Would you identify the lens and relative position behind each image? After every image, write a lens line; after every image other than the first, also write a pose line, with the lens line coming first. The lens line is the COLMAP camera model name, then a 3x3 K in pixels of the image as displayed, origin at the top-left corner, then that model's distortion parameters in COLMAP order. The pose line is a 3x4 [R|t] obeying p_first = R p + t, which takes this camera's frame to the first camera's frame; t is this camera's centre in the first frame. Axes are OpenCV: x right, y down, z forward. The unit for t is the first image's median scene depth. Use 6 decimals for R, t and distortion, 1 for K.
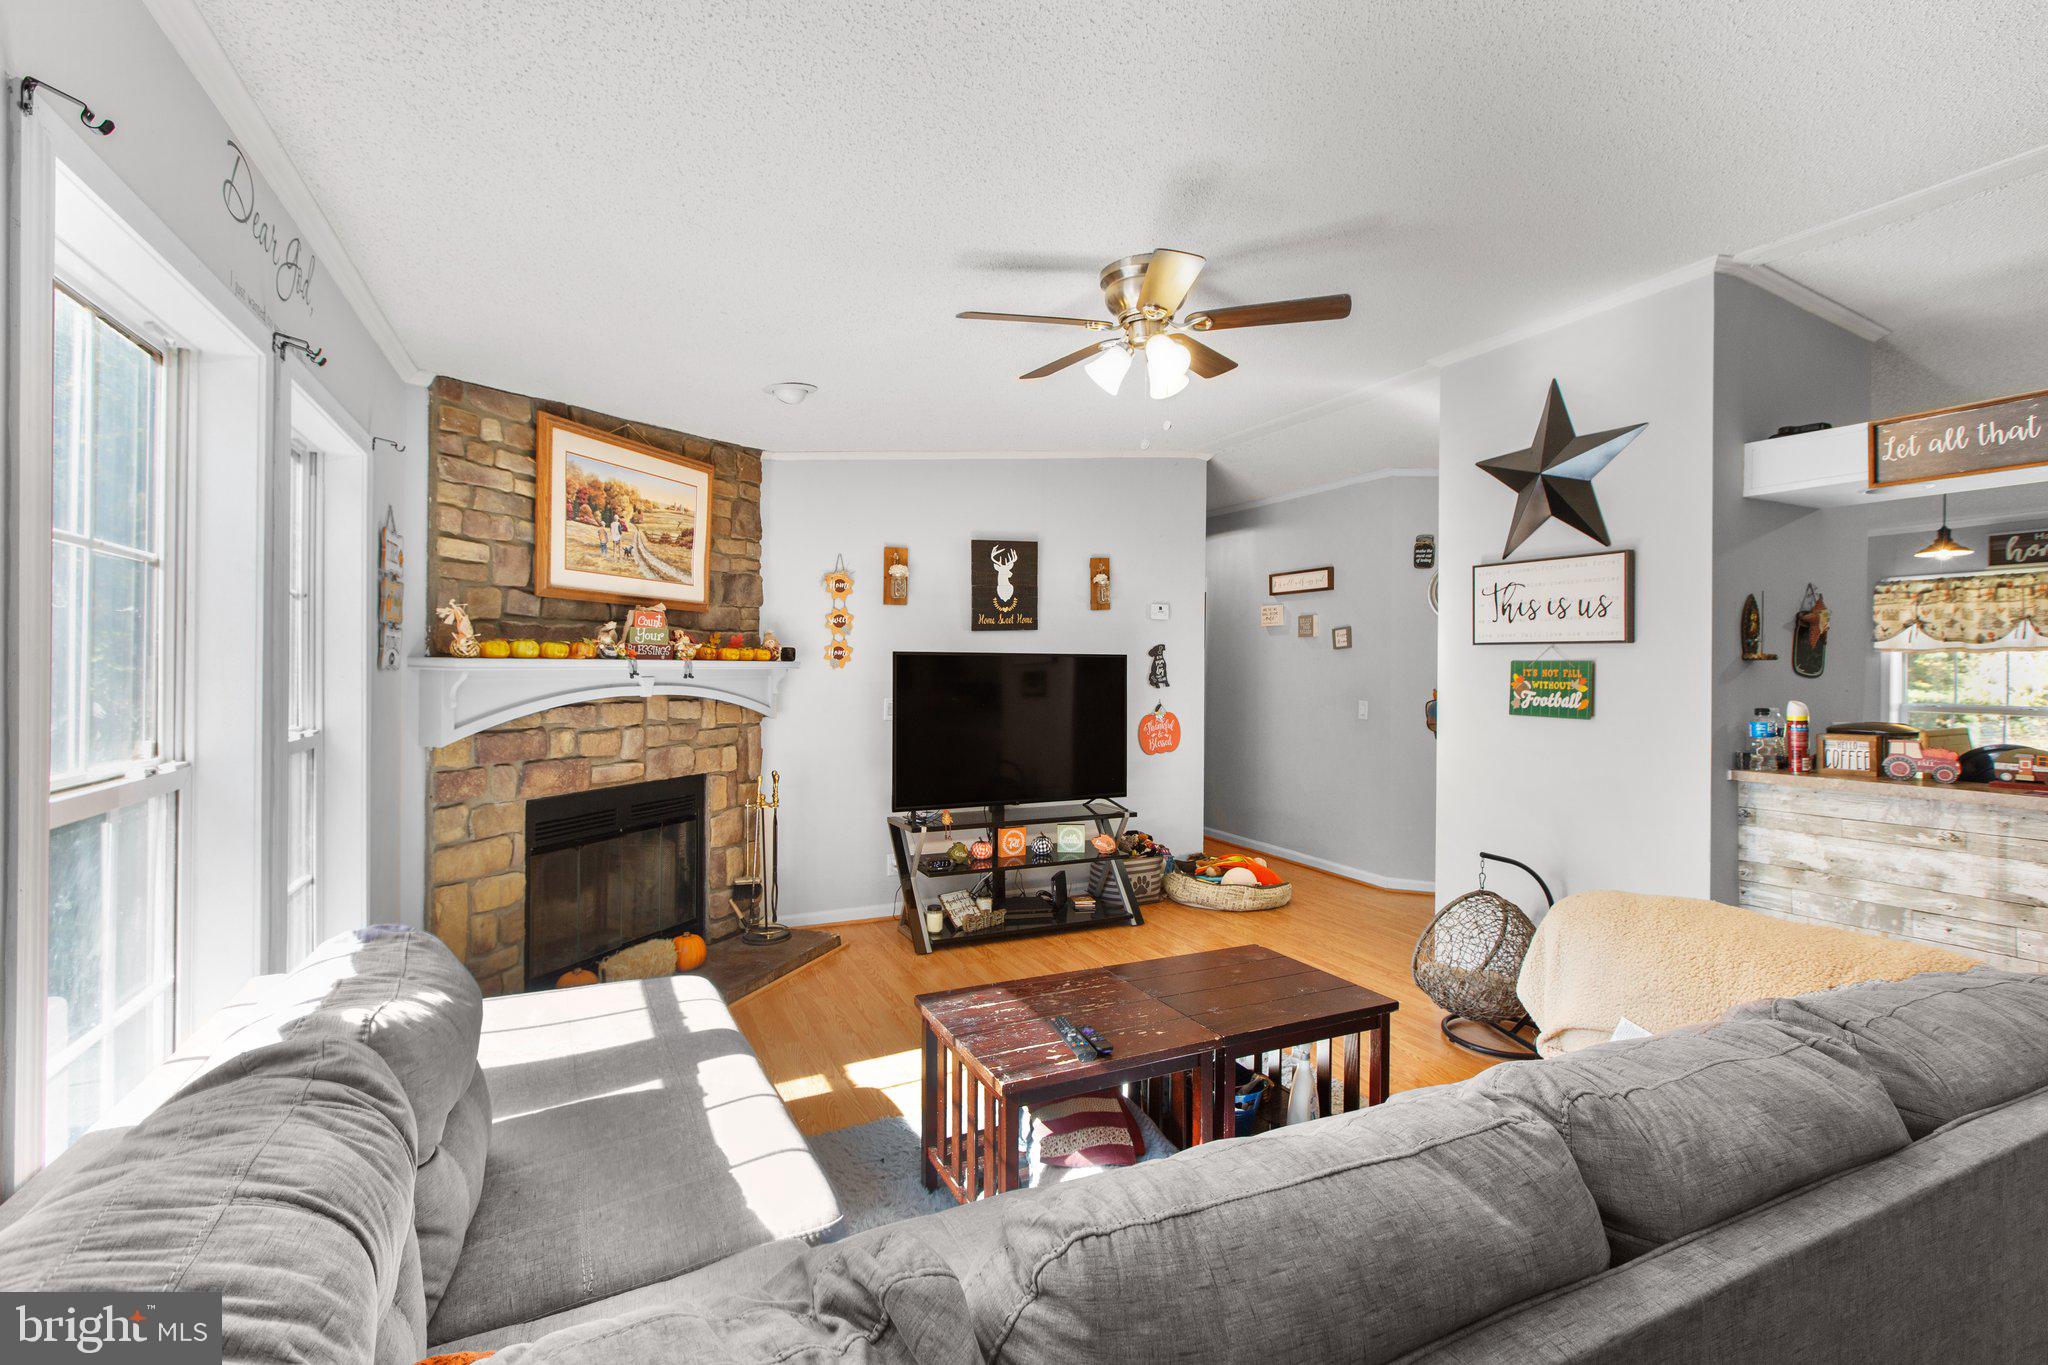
lens RADIAL K [[934.8, 0, 1025.6], [0, 934.8, 674.6], [0, 0, 1]] dist [0.000931, -0.001009]
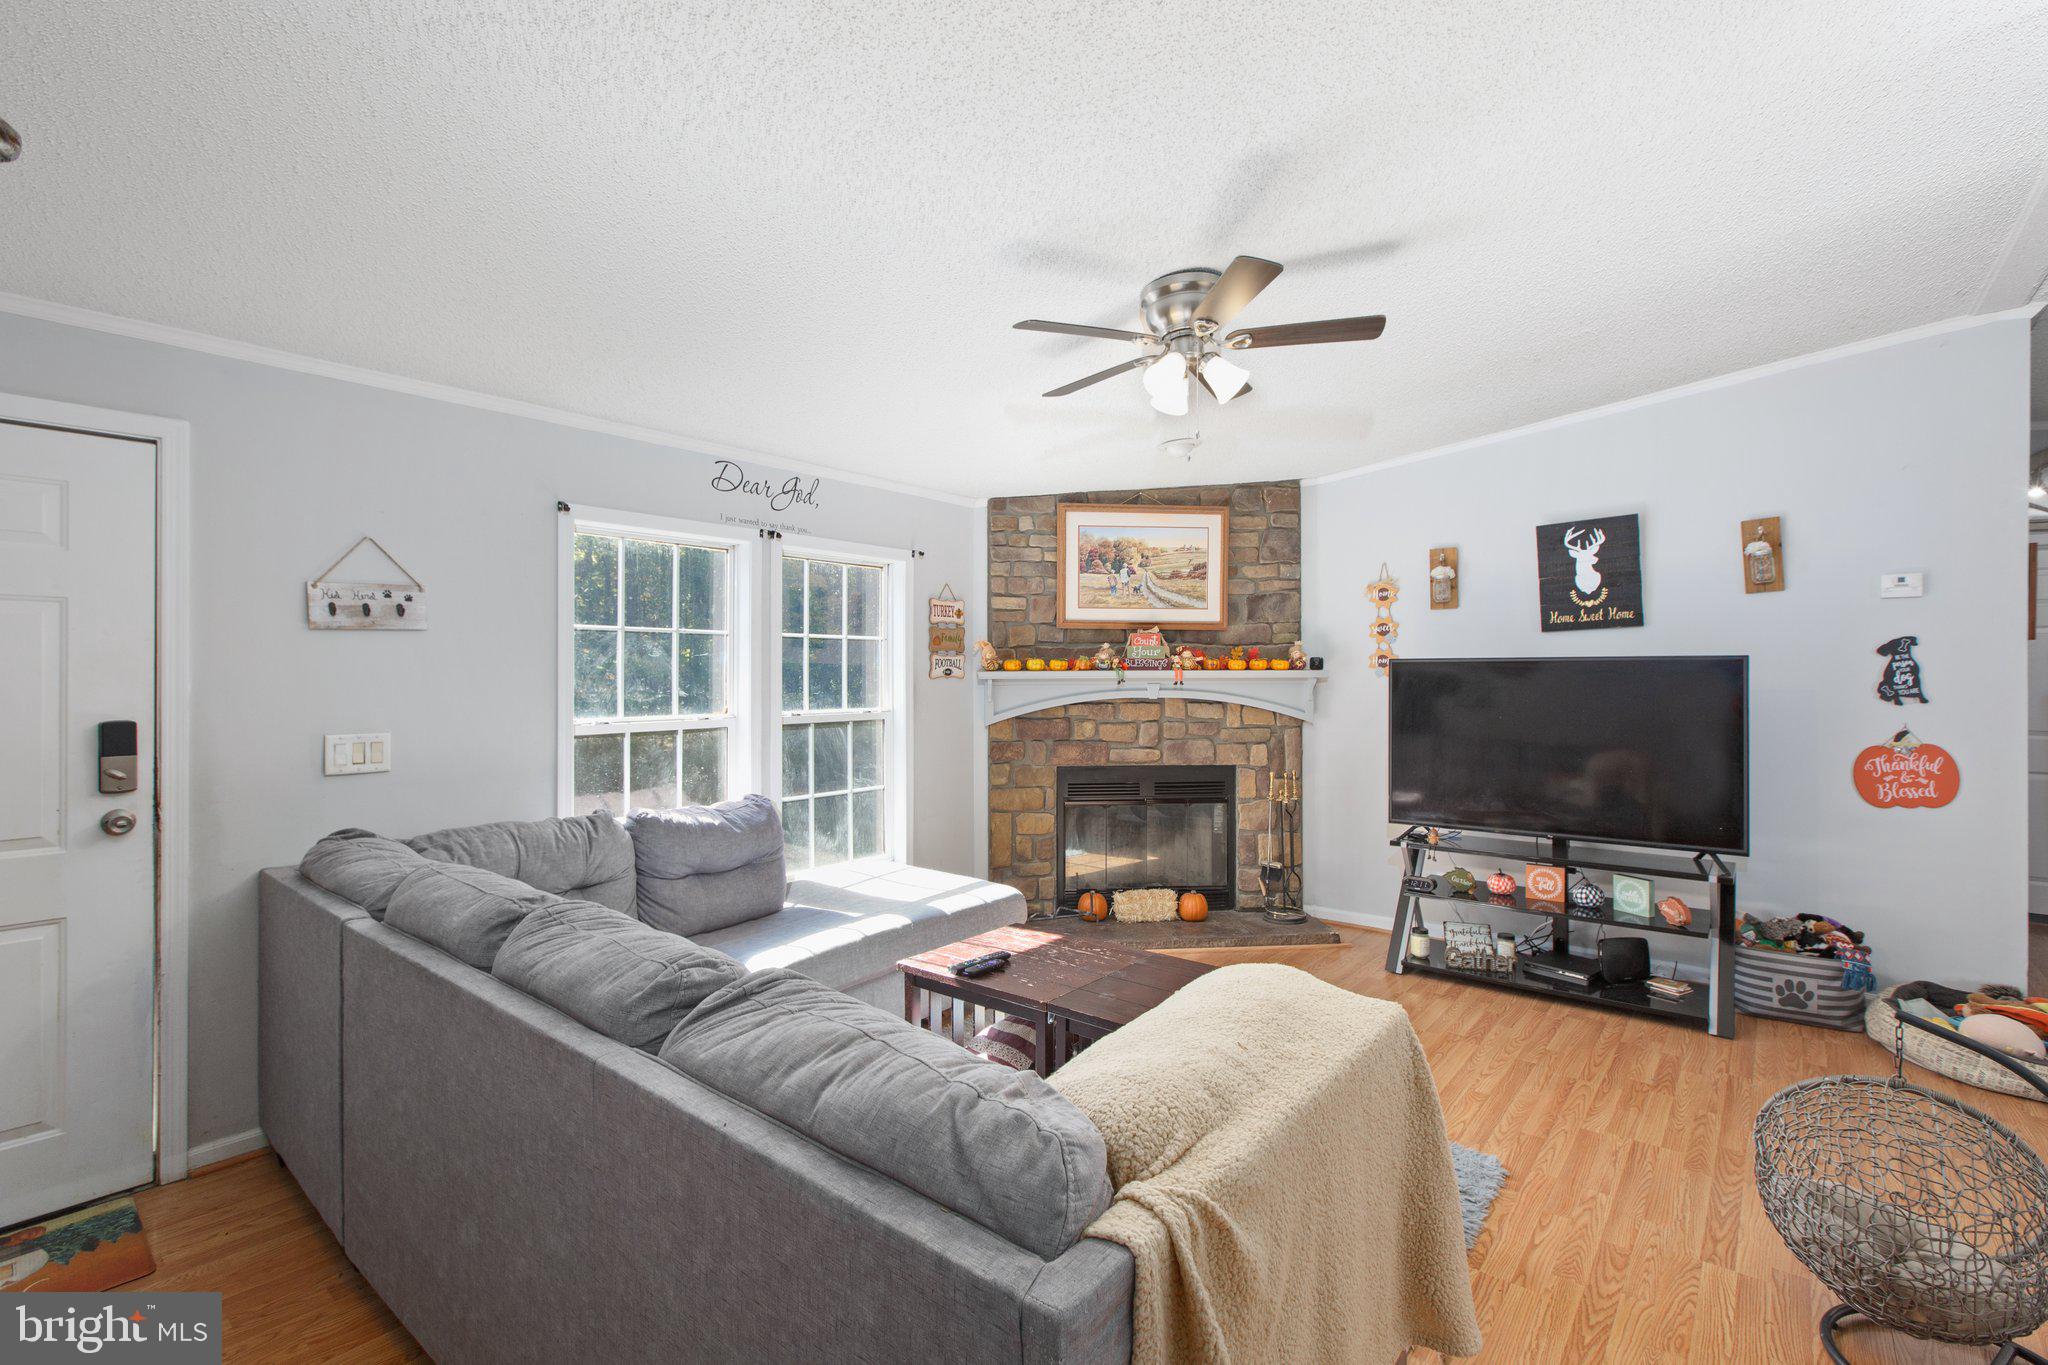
lens RADIAL K [[934.8, 0, 1026.2], [0, 934.8, 674.8], [0, 0, 1]] dist [0.000931, -0.001009]
pose [[0.432889, -0.006663, -0.901423, 0.704257], [-0.004019, 0.999948, -0.009321, 0.003183], [0.901439, 0.007658, 0.432839, 0.284257]]
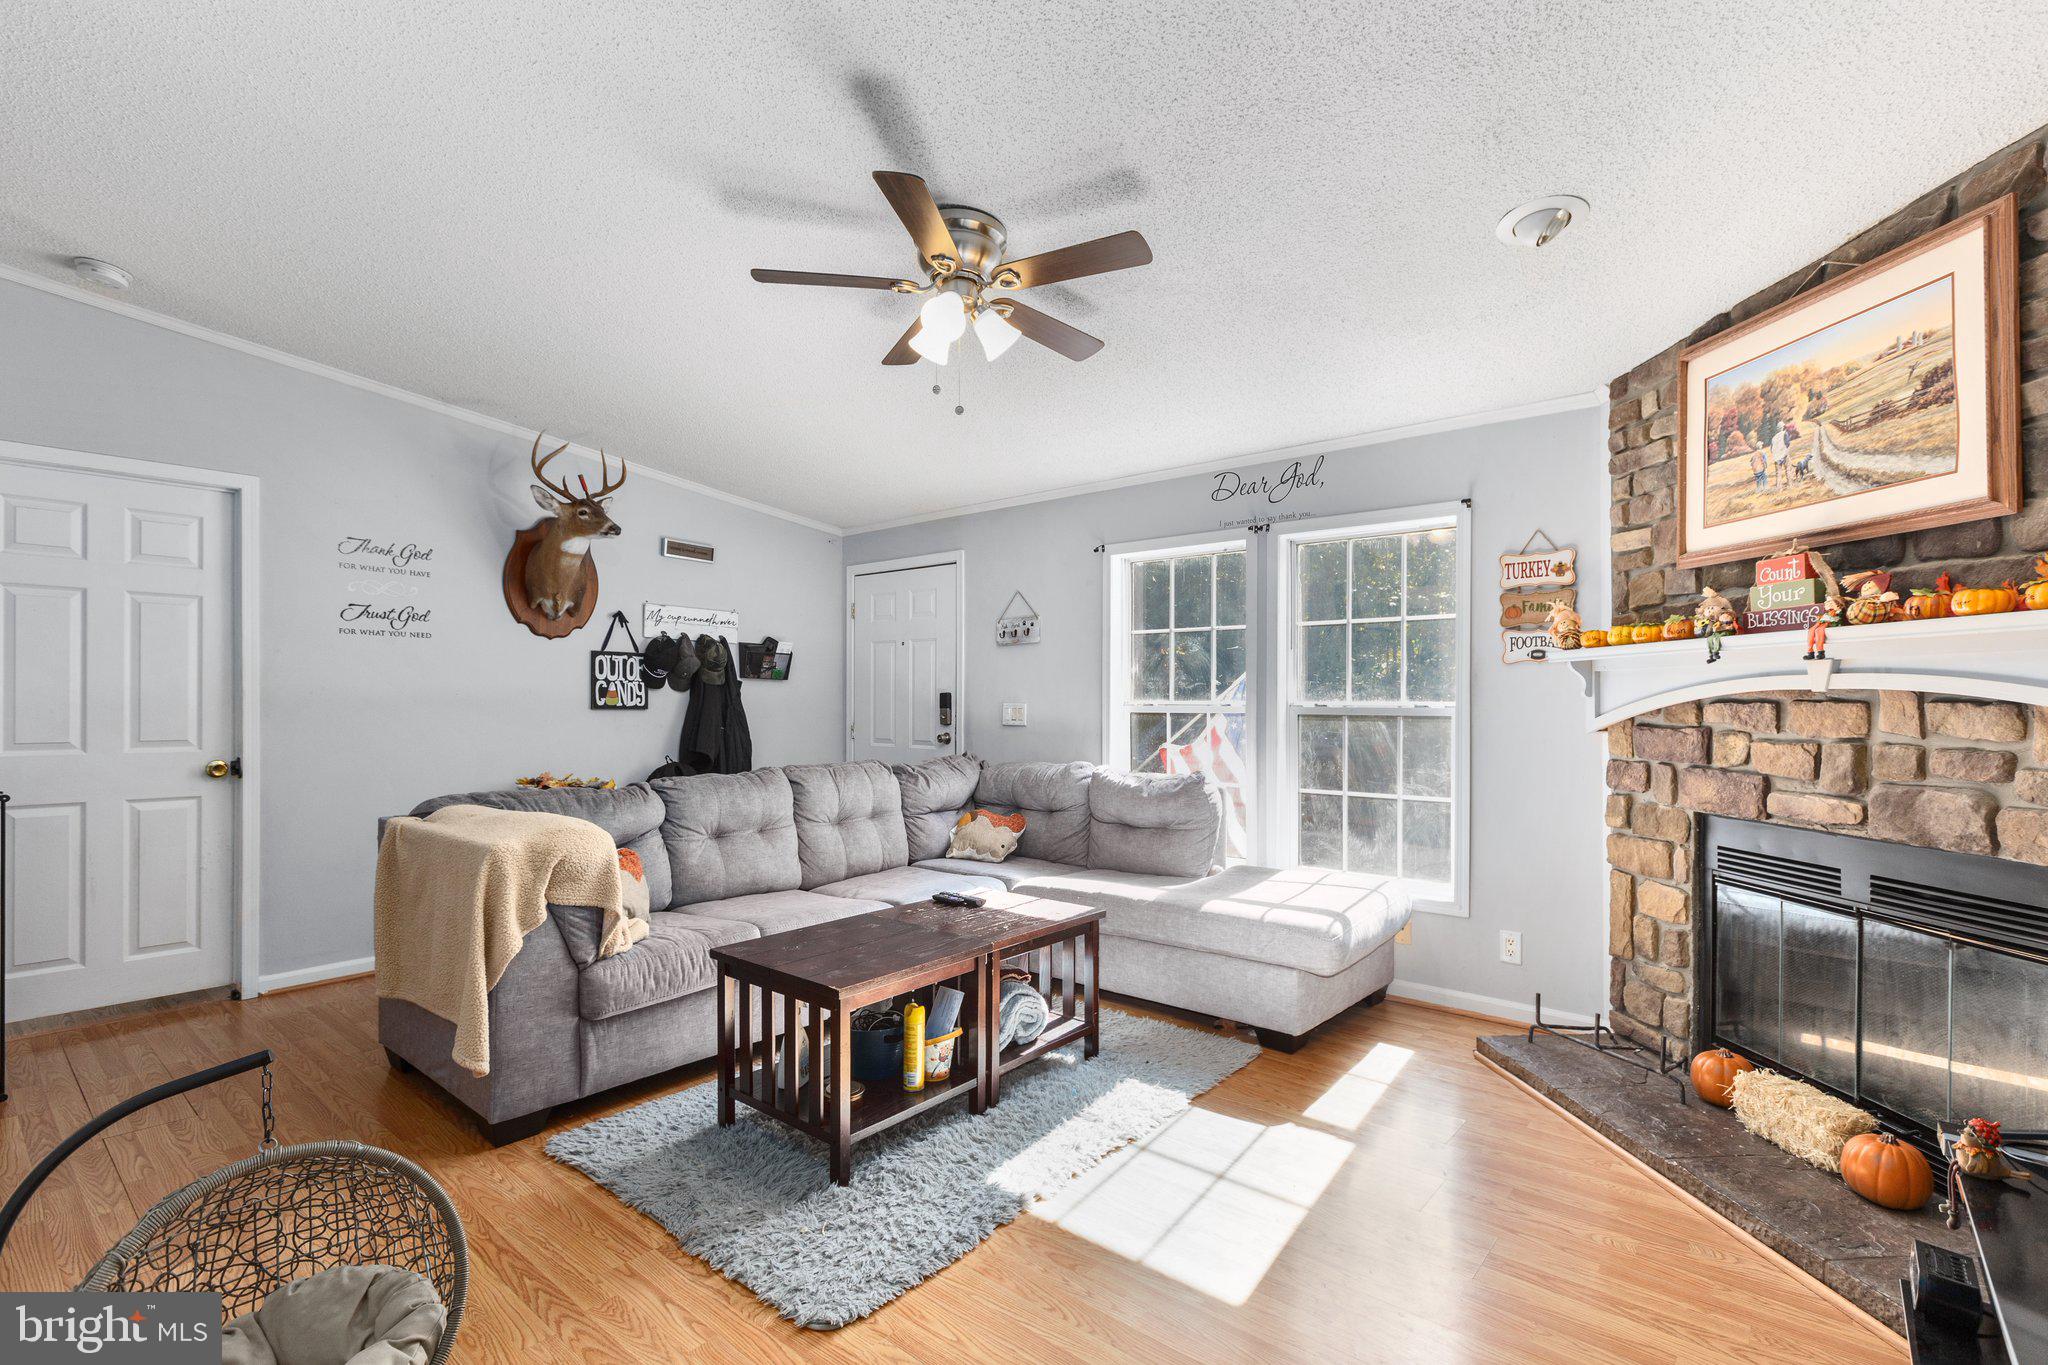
lens RADIAL K [[934.8, 0, 1022.8], [0, 934.8, 707.6], [0, 0, 1]] dist [0.000931, -0.001009]
pose [[-0.909922, -0.004740, -0.414752, 0.333465], [-0.012588, 0.999790, 0.016192, 0.031197], [0.414588, 0.019954, -0.909790, 1.369762]]
